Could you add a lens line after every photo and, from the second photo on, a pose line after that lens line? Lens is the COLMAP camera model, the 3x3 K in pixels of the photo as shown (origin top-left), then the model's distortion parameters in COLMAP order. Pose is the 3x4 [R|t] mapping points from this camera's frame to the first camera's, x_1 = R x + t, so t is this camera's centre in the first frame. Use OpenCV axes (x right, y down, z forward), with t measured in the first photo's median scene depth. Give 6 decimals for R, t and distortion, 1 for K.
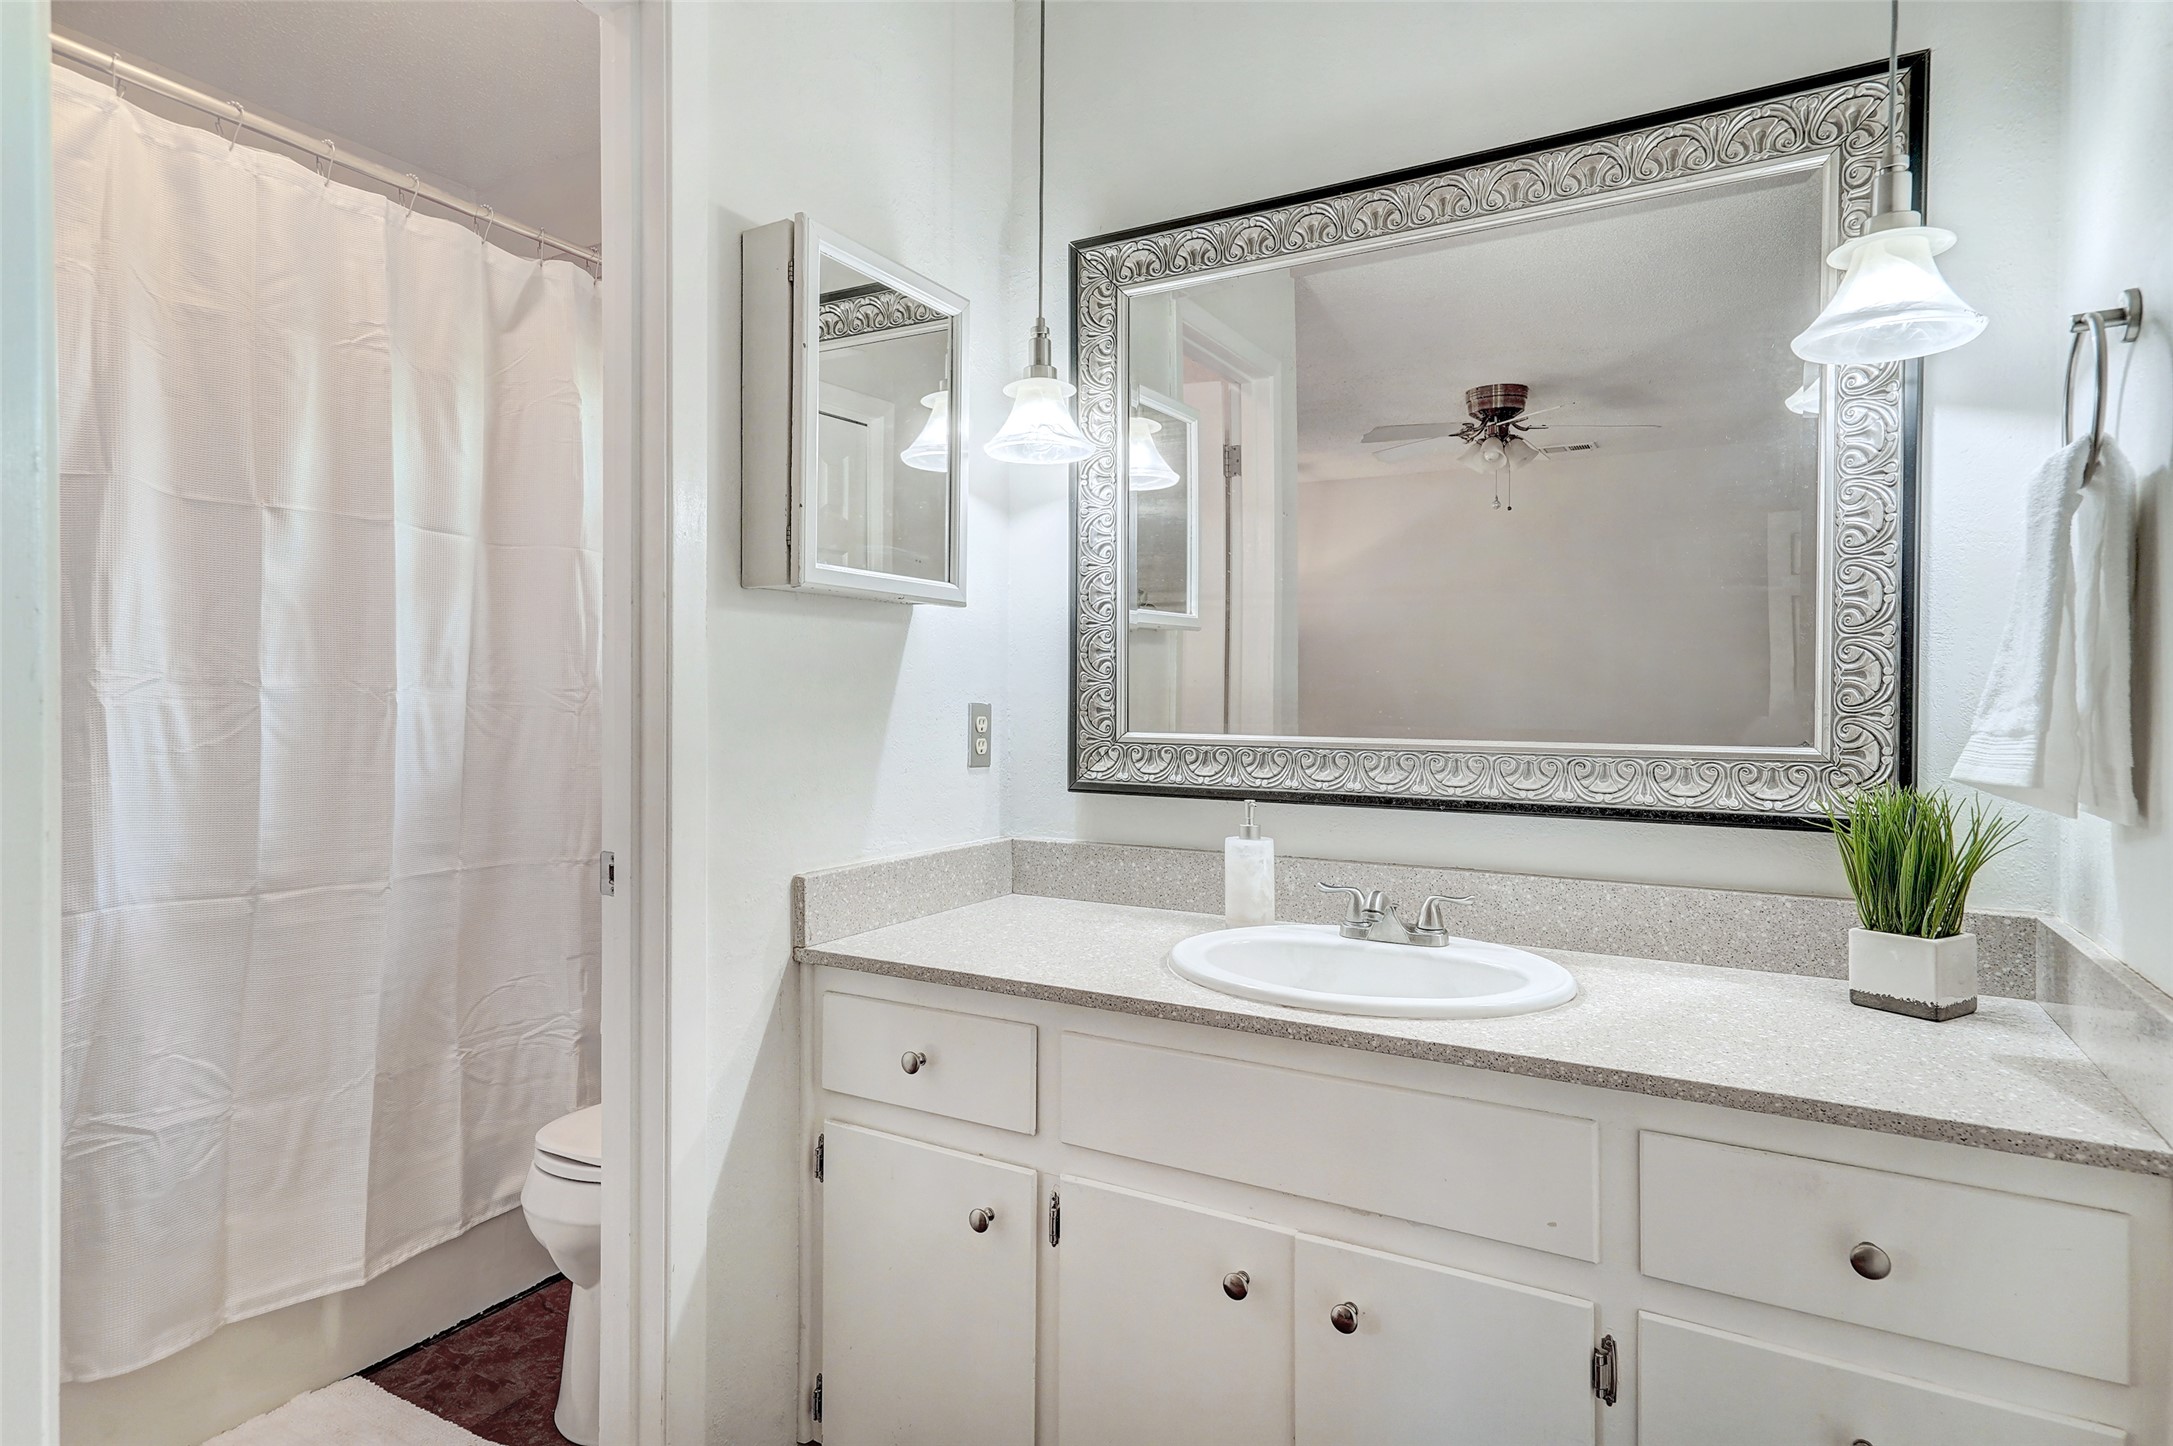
lens RADIAL K [[1158.5, 0, 1088.9], [0, 1158.5, 704.3], [0, 0, 1]] dist [0.011850, 0.005699]
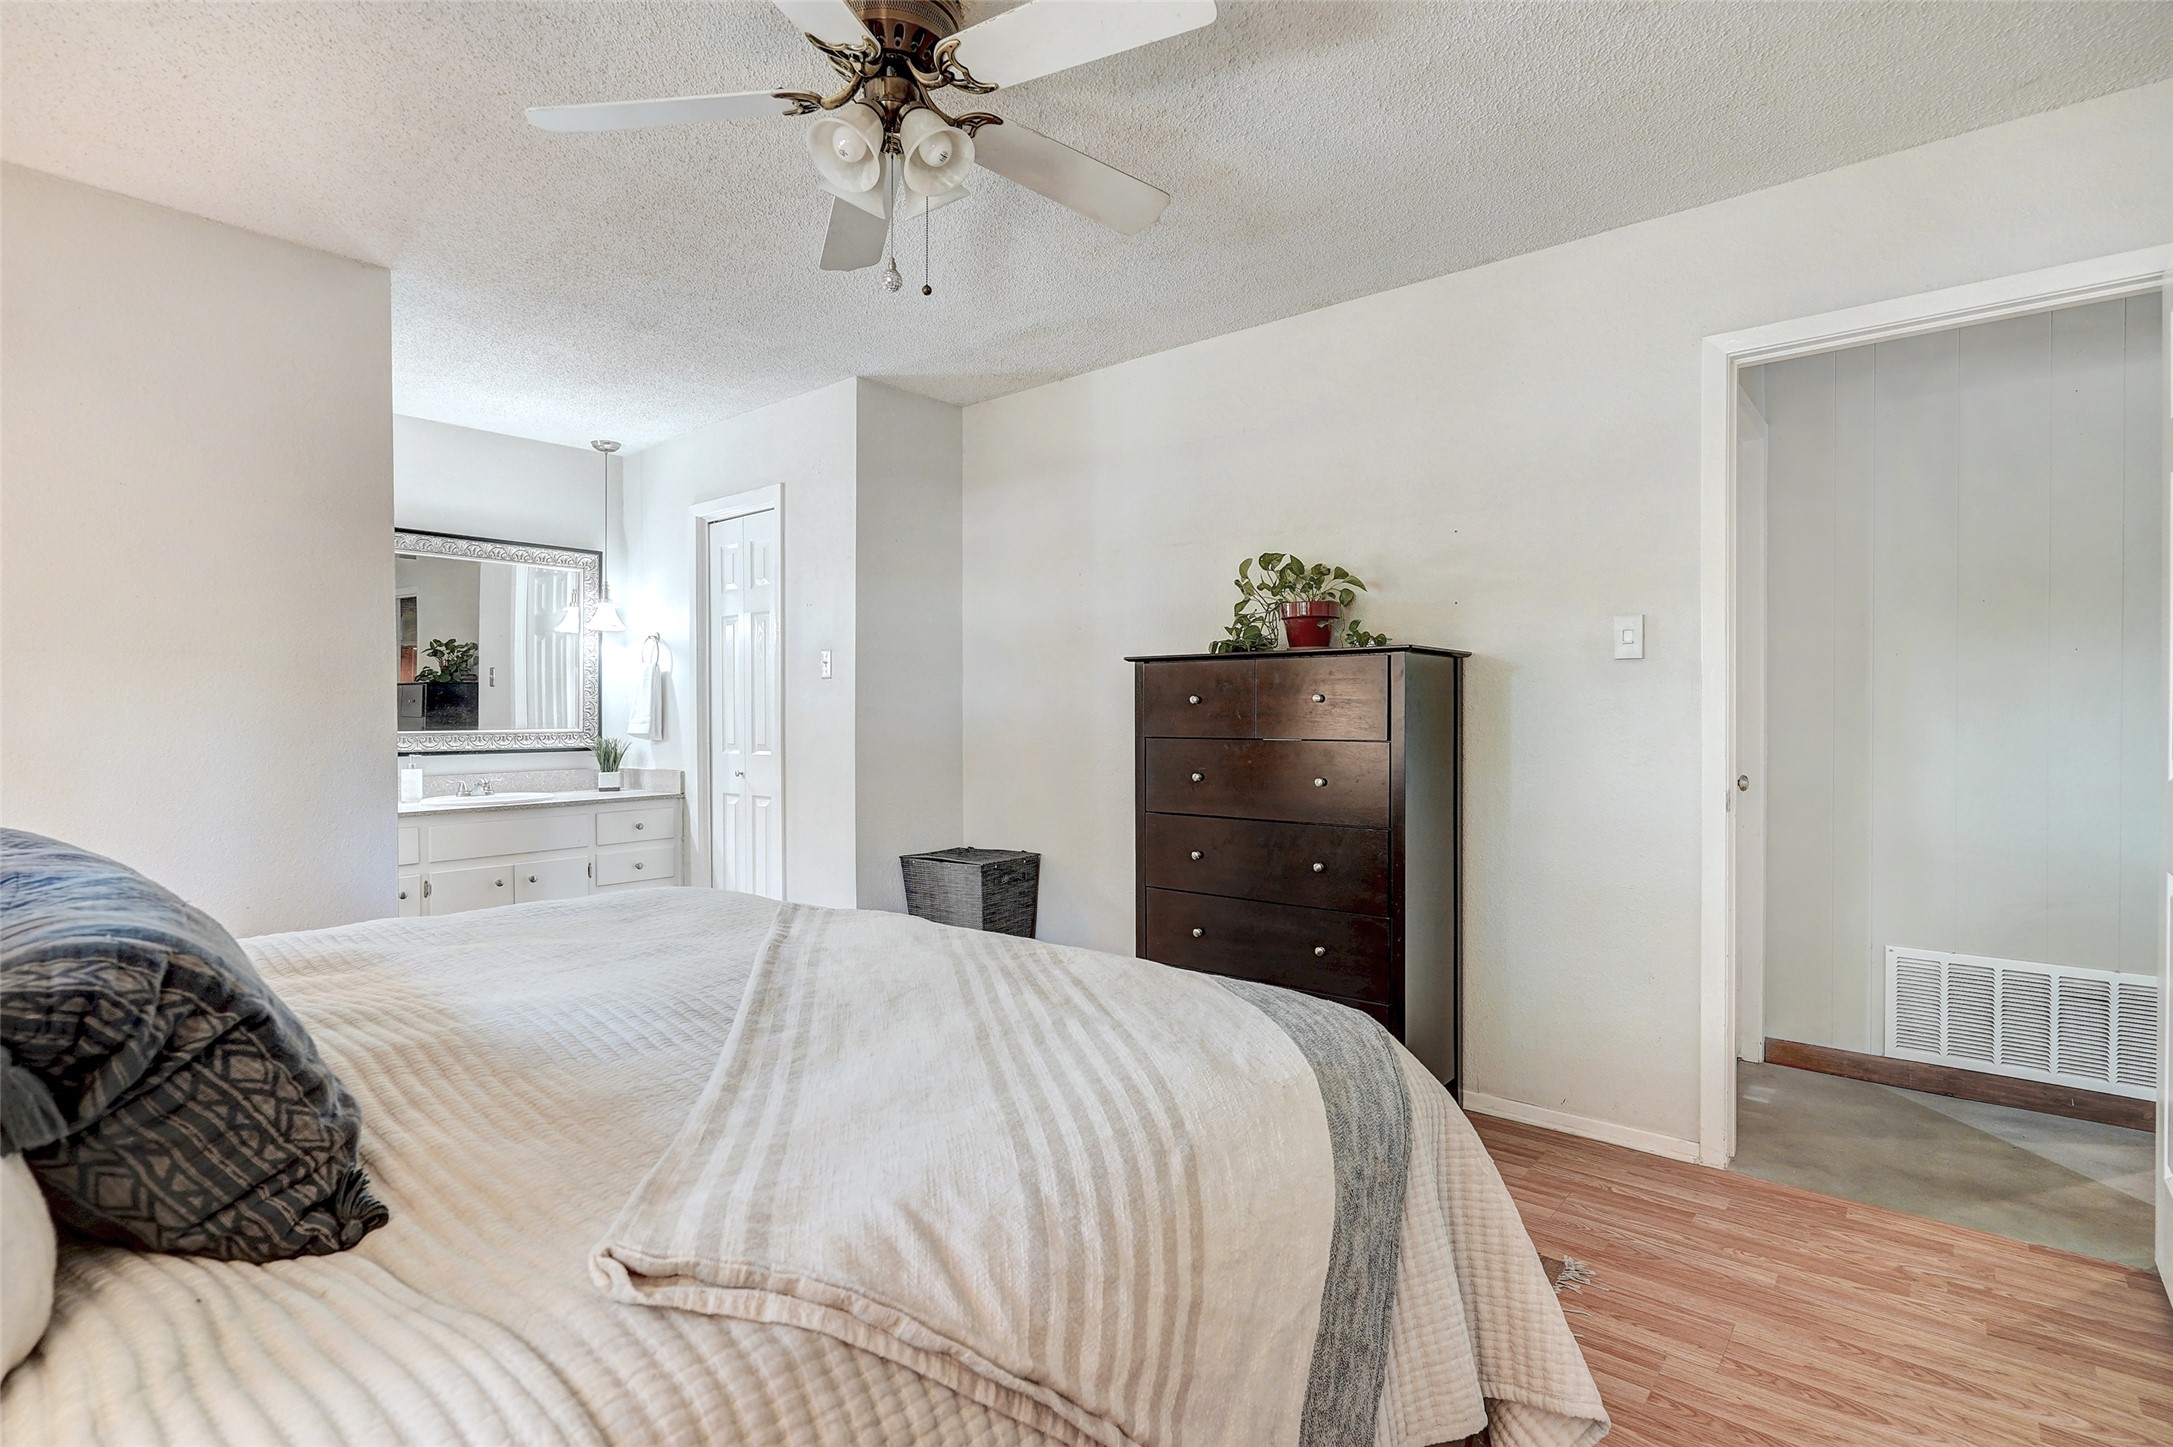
lens RADIAL K [[1084.1, 0, 1073.4], [0, 1084.1, 706.2], [0, 0, 1]] dist [-0.015553, 0.002724]
pose [[0.193137, -0.002809, 0.981168, -2.270364], [0.010666, 0.999943, 0.000763, -0.018560], [-0.981114, 0.010317, 0.193156, -1.117275]]
